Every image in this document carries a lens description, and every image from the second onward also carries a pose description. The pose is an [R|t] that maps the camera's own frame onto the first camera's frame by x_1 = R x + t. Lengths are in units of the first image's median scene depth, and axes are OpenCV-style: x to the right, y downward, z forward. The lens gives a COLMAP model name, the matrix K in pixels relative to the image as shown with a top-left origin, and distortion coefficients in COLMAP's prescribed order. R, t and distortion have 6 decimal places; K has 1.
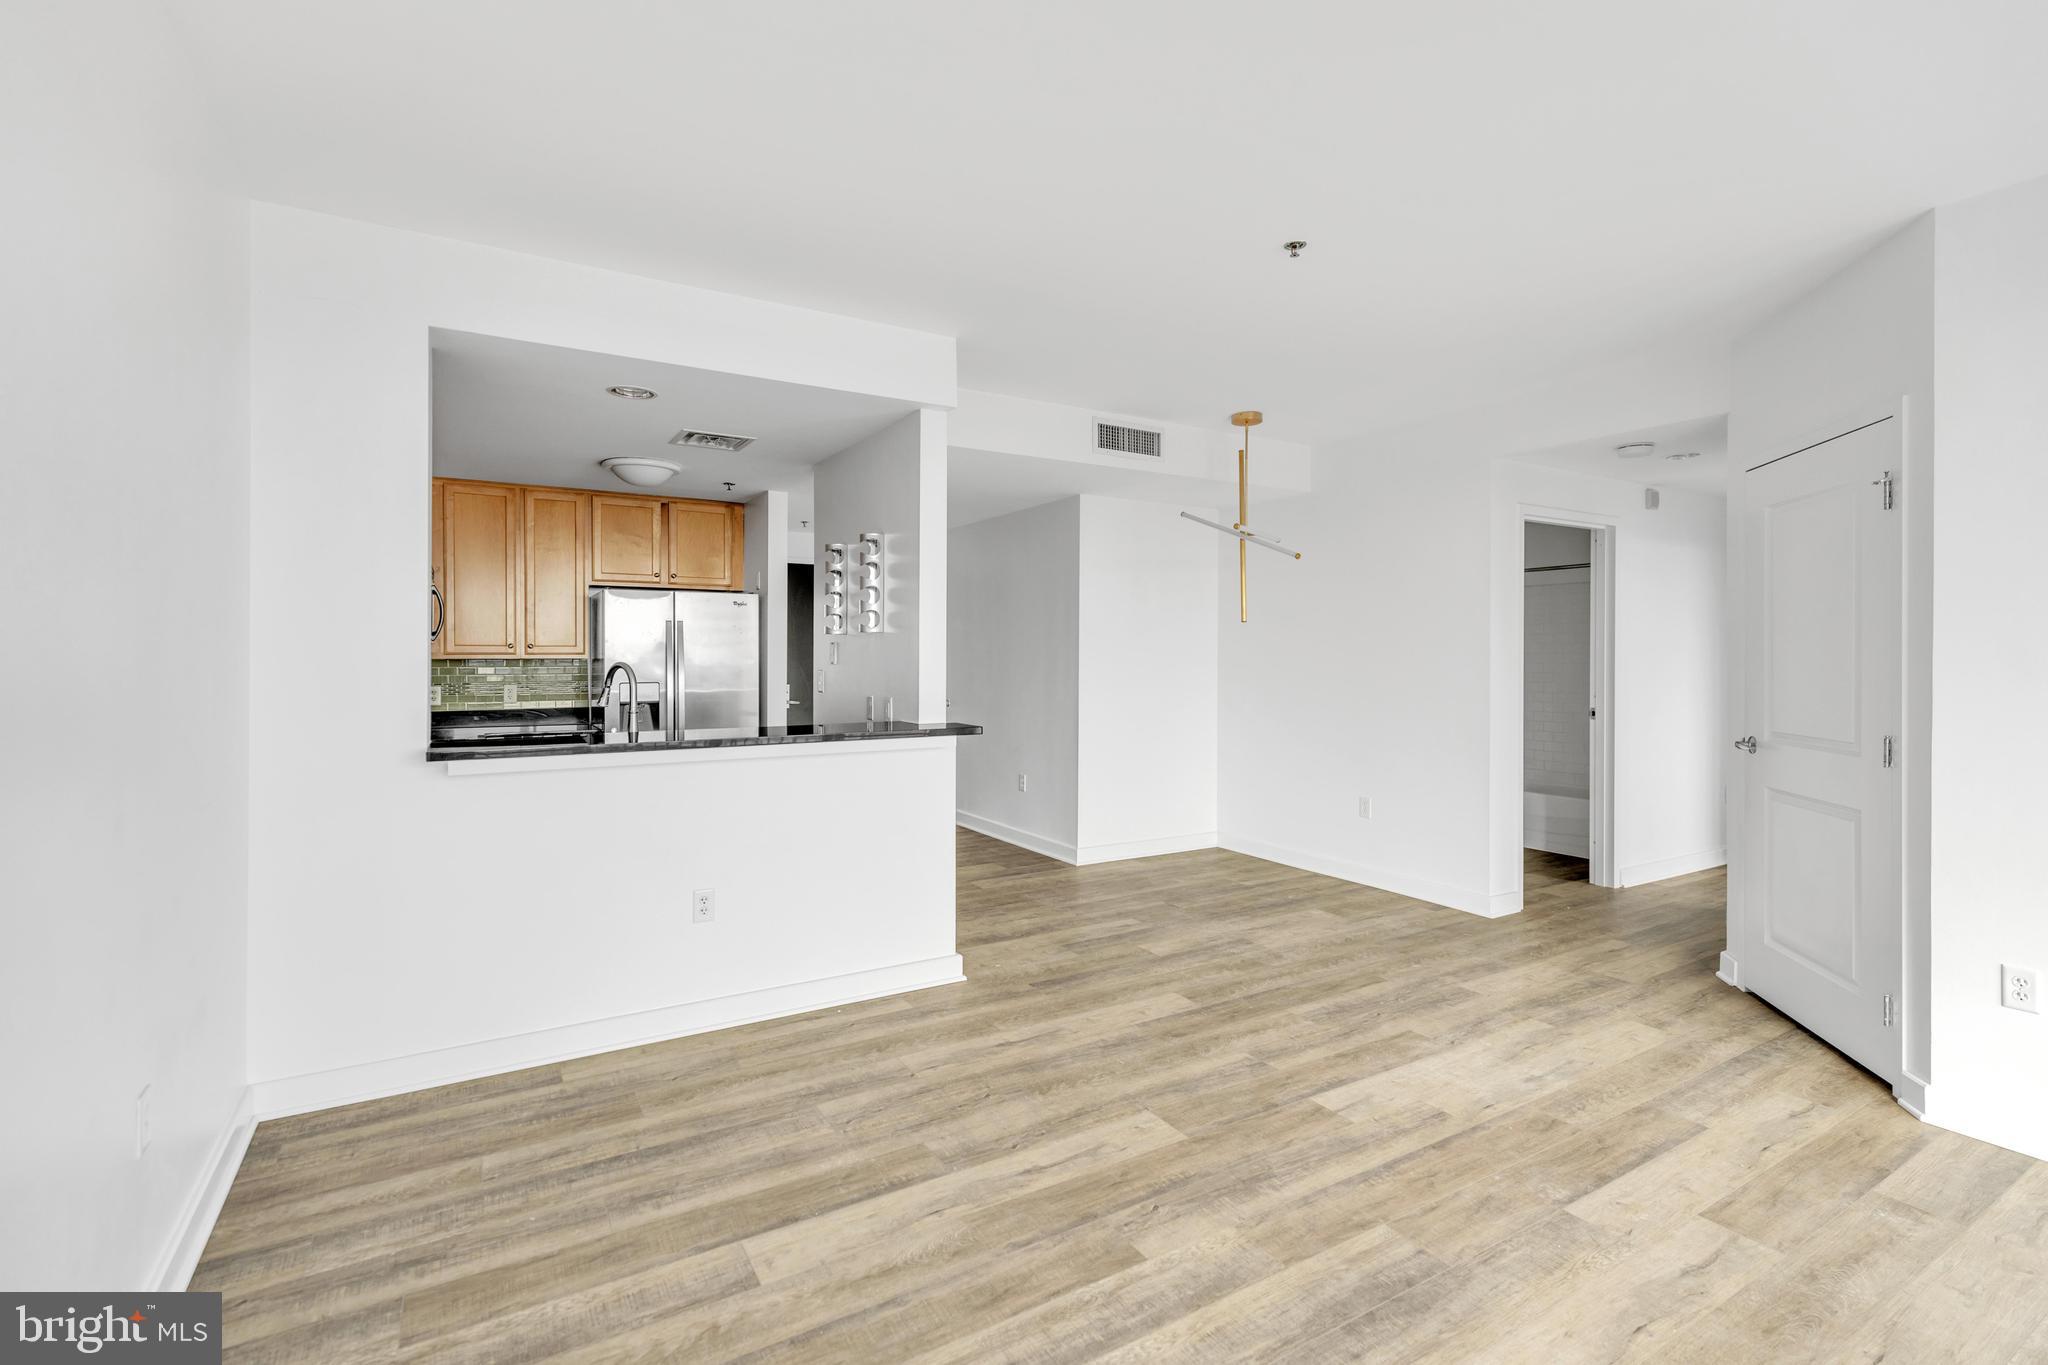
lens RADIAL K [[930.8, 0, 1024.1], [0, 930.8, 655.4], [0, 0, 1]] dist [0.002371, -0.001285]
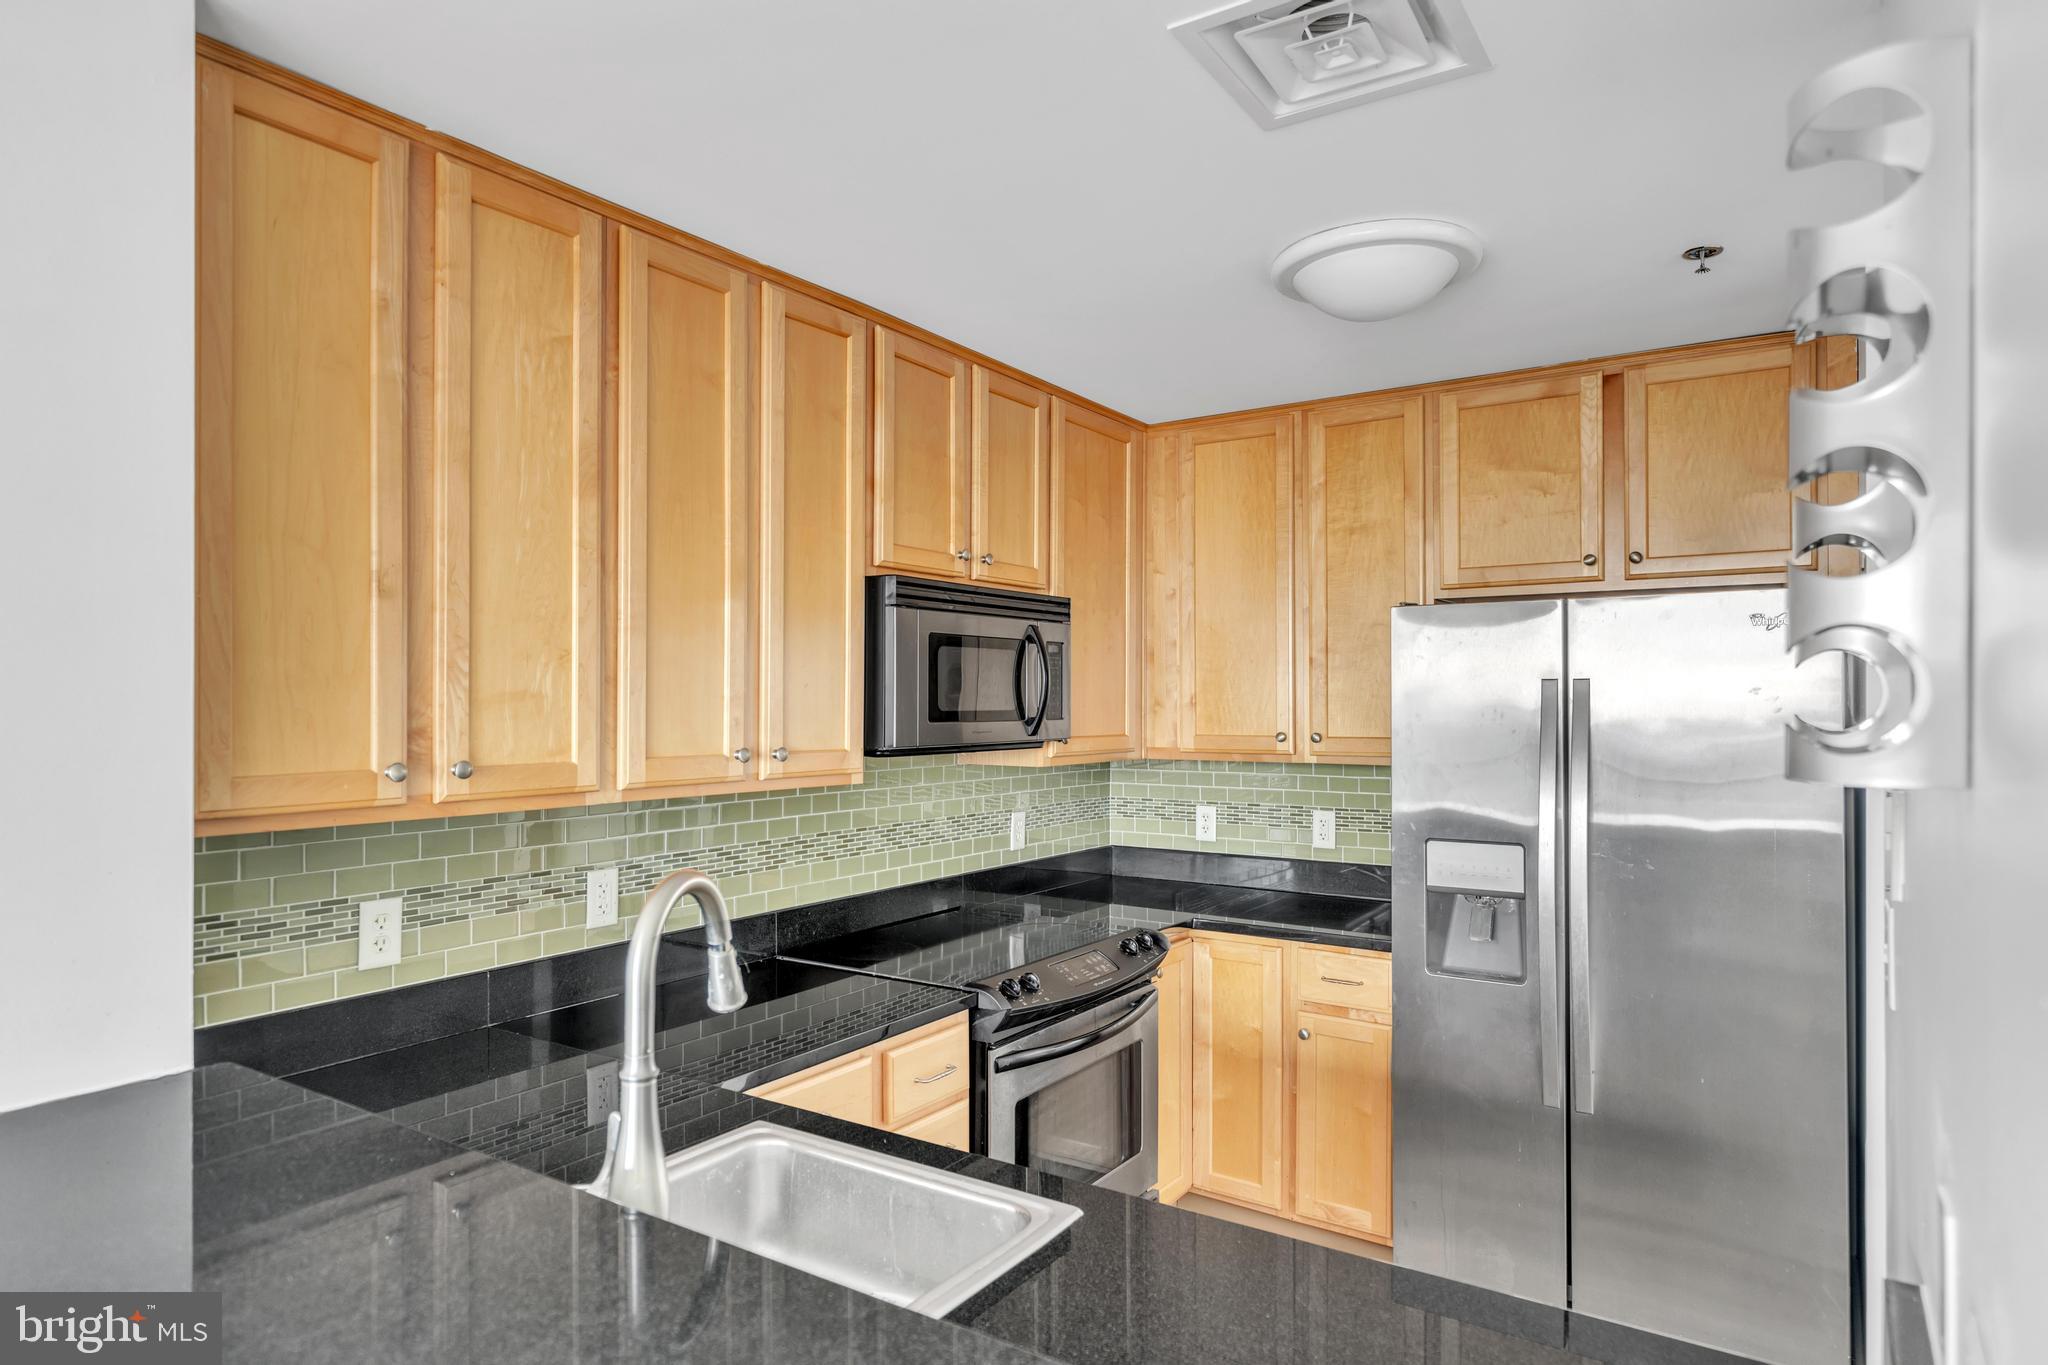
lens RADIAL K [[1188.2, 0, 1034.3], [0, 1188.2, 698.8], [0, 0, 1]] dist [0.003951, -0.000606]
pose [[0.433588, -0.003678, -0.901104, -0.057609], [0.000800, 0.999993, -0.003696, -0.037513], [0.901111, 0.000881, 0.433587, 0.828237]]
